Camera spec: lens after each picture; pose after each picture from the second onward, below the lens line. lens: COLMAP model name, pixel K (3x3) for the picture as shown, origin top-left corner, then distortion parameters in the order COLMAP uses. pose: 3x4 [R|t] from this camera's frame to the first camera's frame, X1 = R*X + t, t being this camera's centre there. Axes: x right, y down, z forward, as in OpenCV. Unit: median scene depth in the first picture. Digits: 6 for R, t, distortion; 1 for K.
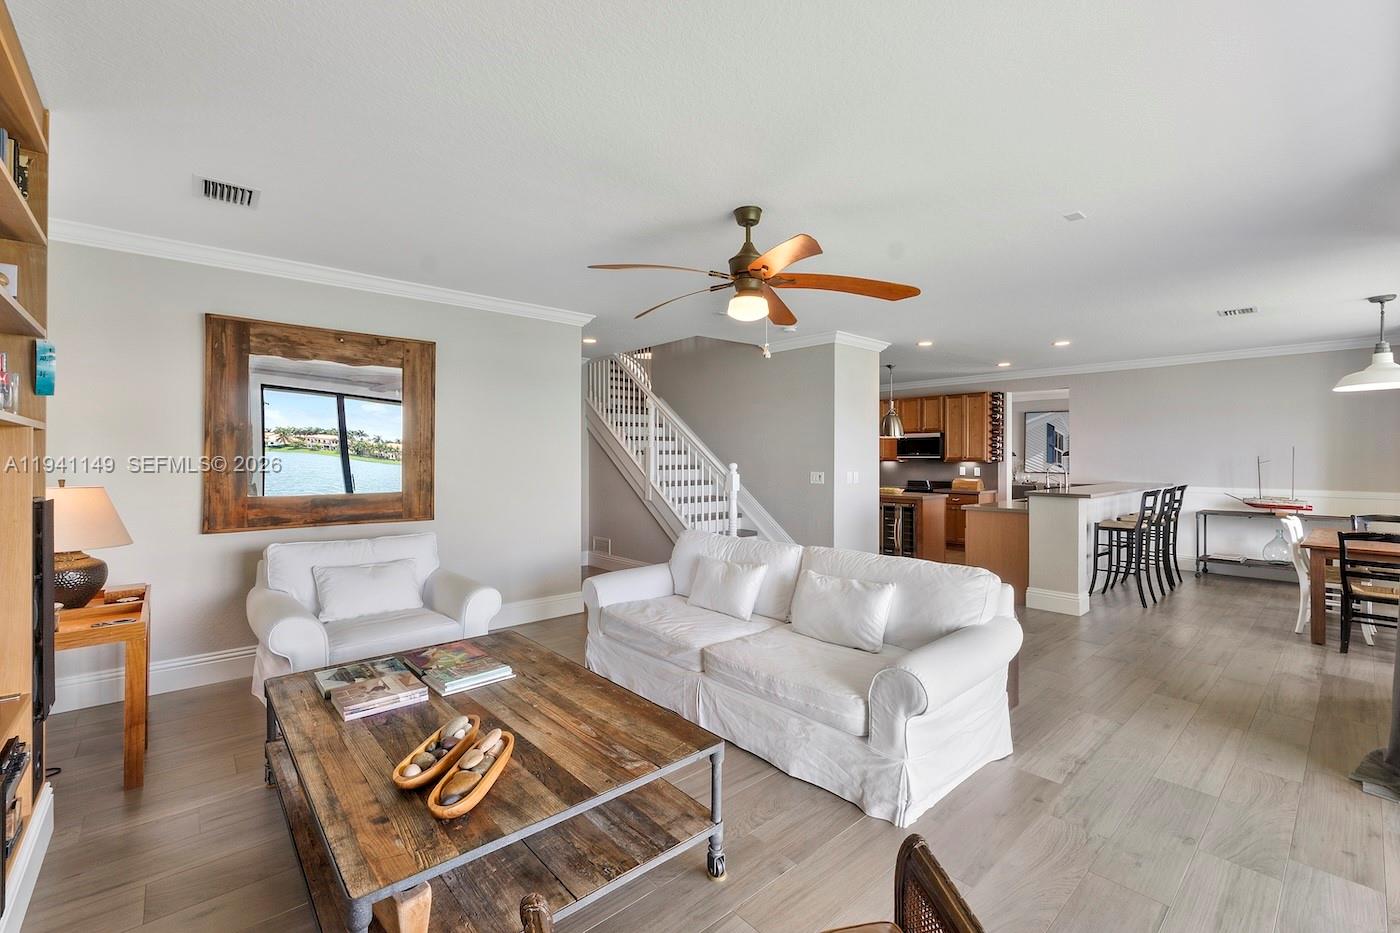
lens RADIAL K [[603.0, 0, 703.7], [0, 603.0, 463.1], [0, 0, 1]] dist [-0.001579, -0.000368]
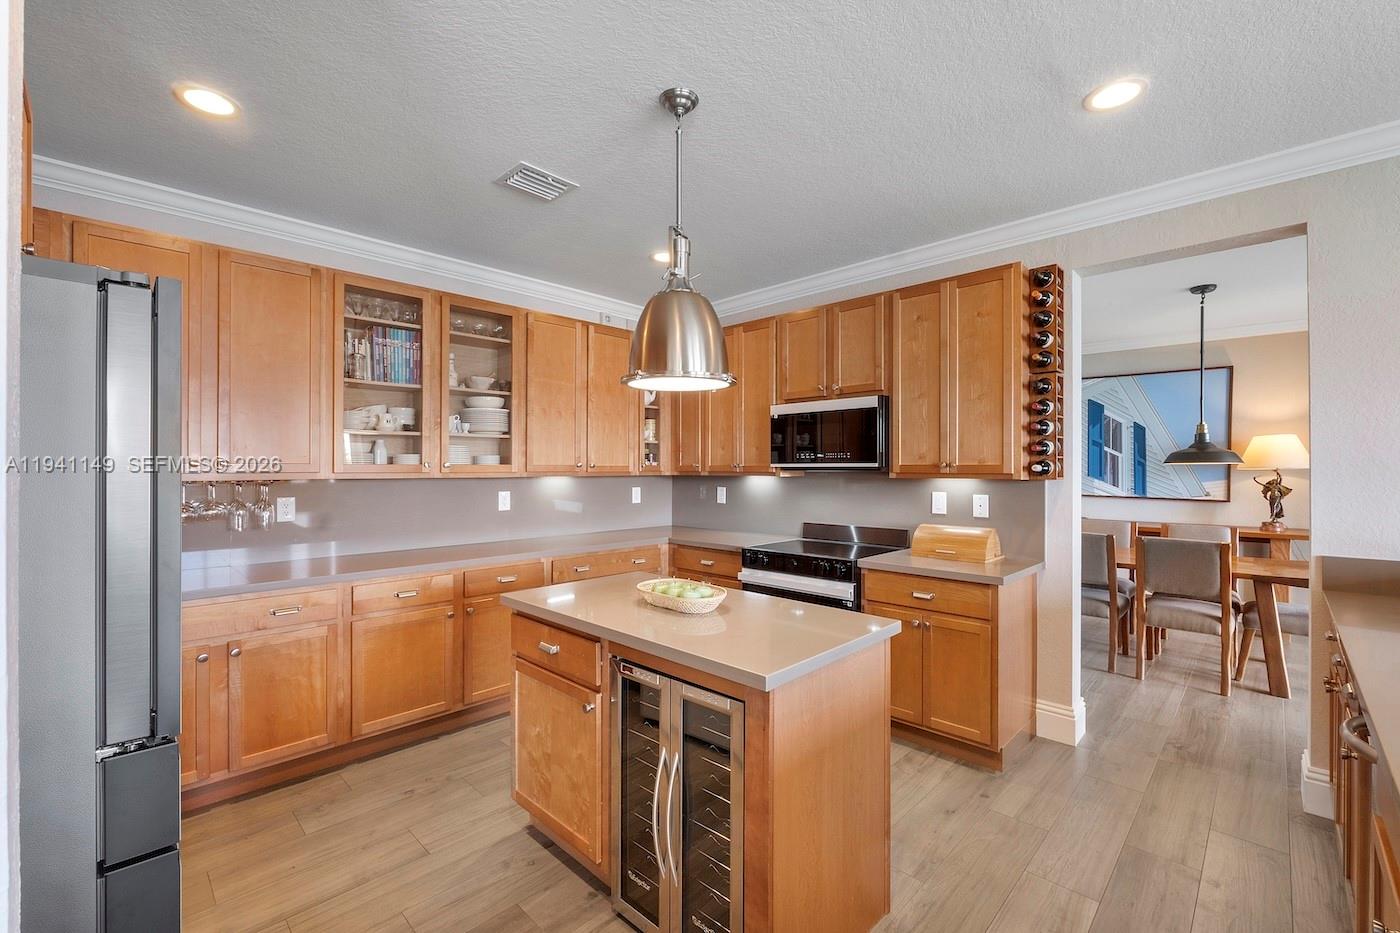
lens RADIAL K [[608.1, 0, 700.0], [0, 608.1, 466.5], [0, 0, 1]] dist [0.000022, -0.000069]
pose [[0.998074, 0.002254, 0.061993, 0.273506], [-0.001667, 0.999953, -0.009517, -0.005361], [-0.062012, 0.009396, 0.998031, 0.669662]]
